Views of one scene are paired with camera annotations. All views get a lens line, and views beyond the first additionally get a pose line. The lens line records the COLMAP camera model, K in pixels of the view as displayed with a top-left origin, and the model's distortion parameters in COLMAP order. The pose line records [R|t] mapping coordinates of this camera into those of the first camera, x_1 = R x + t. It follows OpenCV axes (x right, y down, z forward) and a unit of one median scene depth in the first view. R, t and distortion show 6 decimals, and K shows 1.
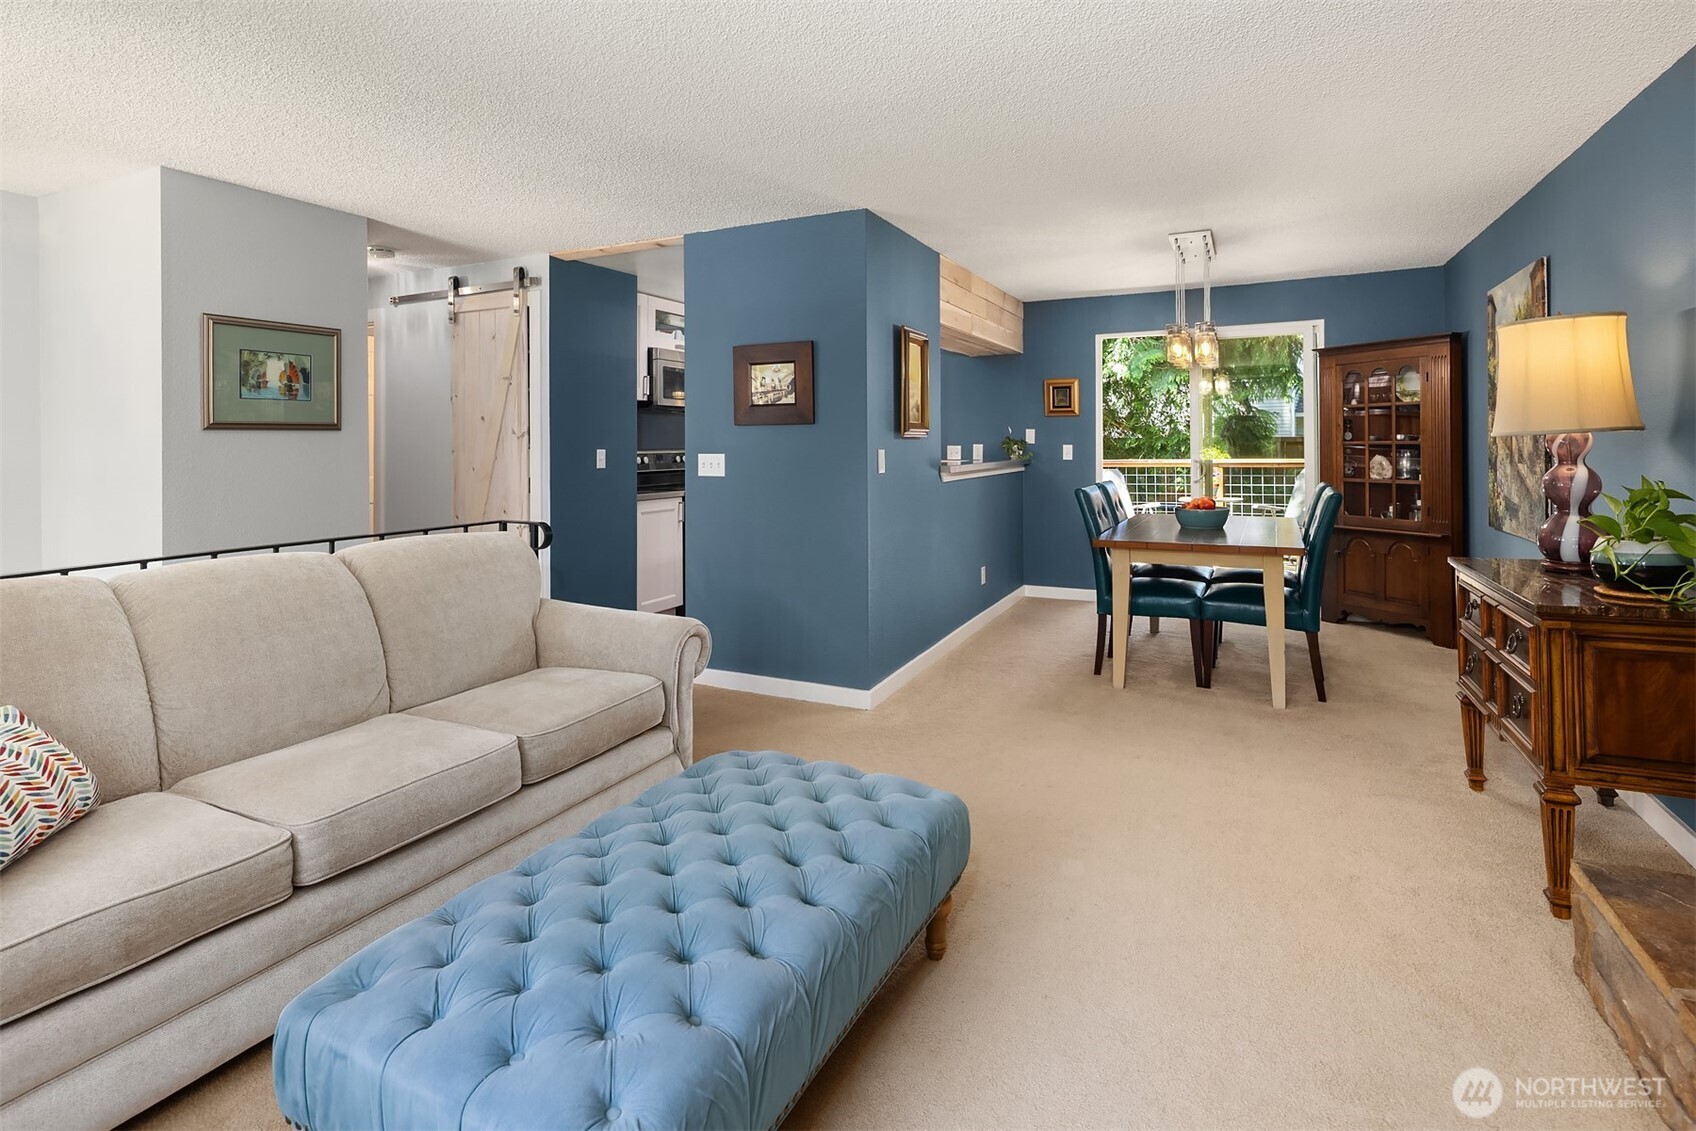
lens RADIAL K [[839.6, 0, 843.8], [0, 839.6, 497.4], [0, 0, 1]] dist [0.000797, 0.000118]
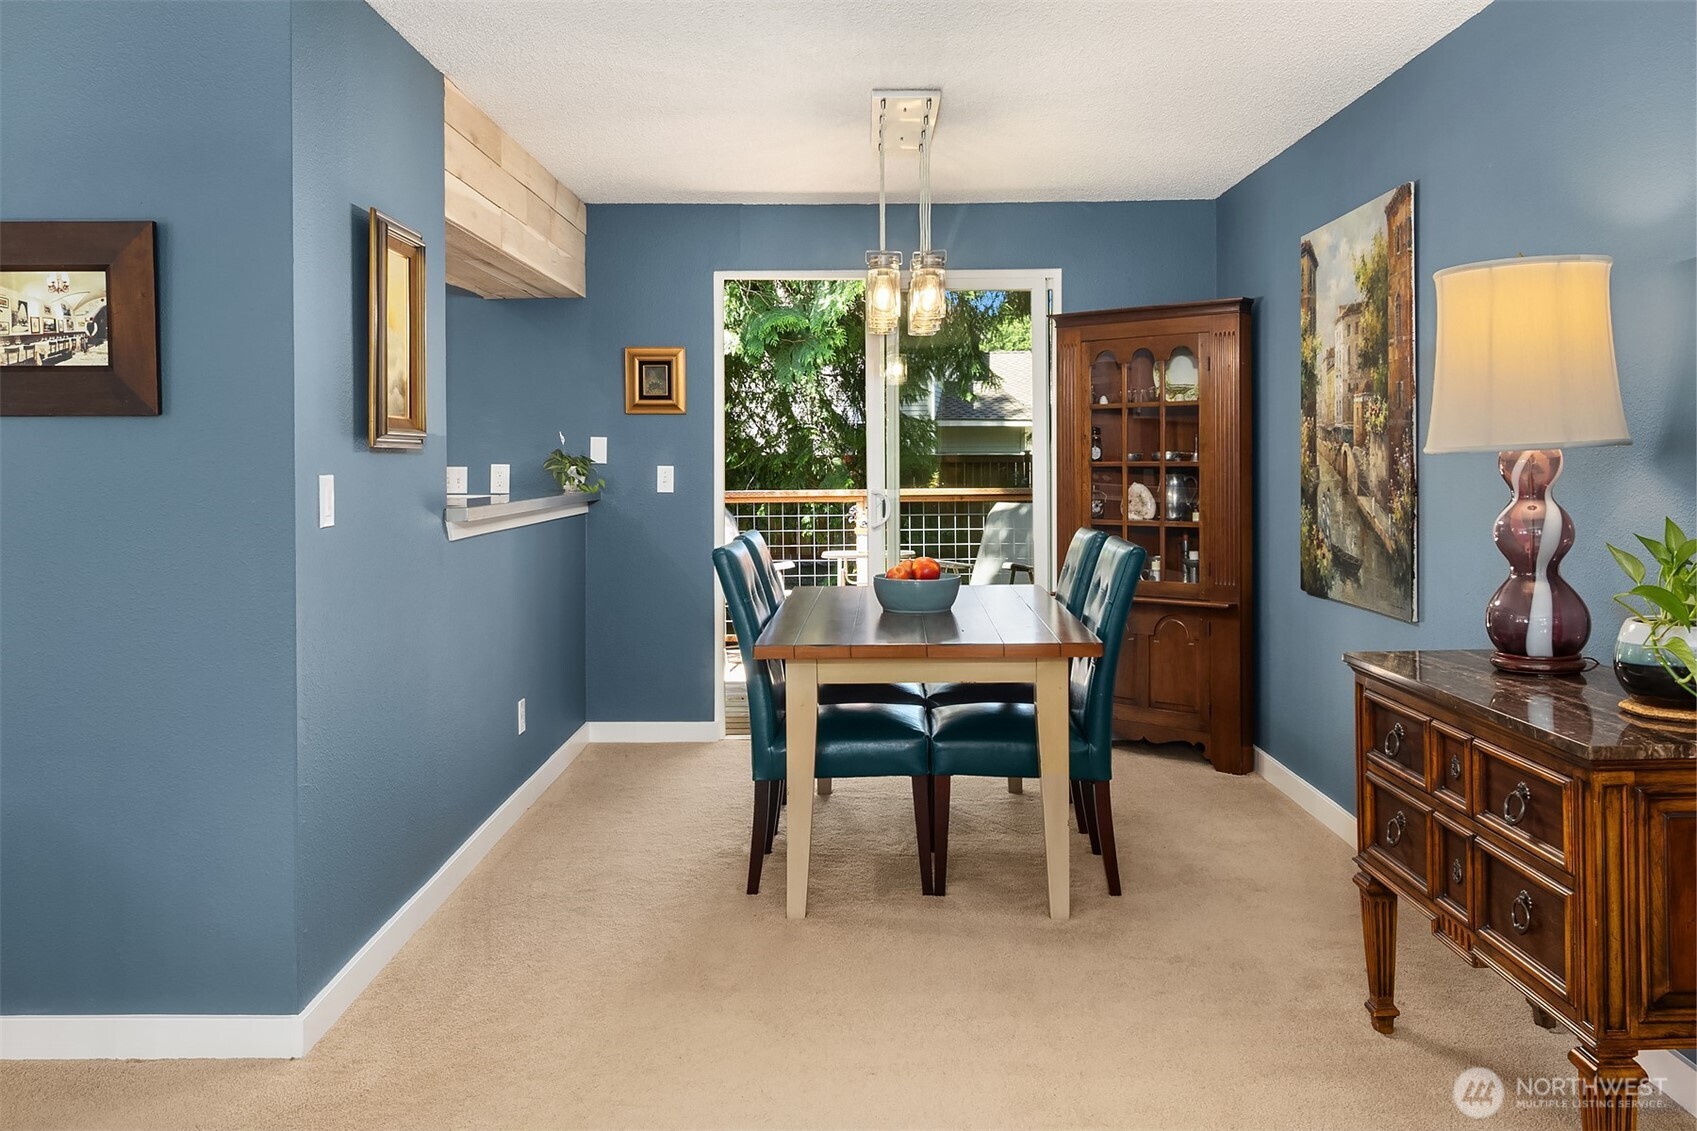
lens RADIAL K [[1343.3, 0, 848.8], [0, 1343.3, 489.1], [0, 0, 1]] dist [0.008640, 0.005925]
pose [[0.900447, -0.004846, 0.434938, -0.016006], [0.024461, 0.998920, -0.039512, -0.012505], [-0.434276, 0.046218, 0.899593, 0.202633]]
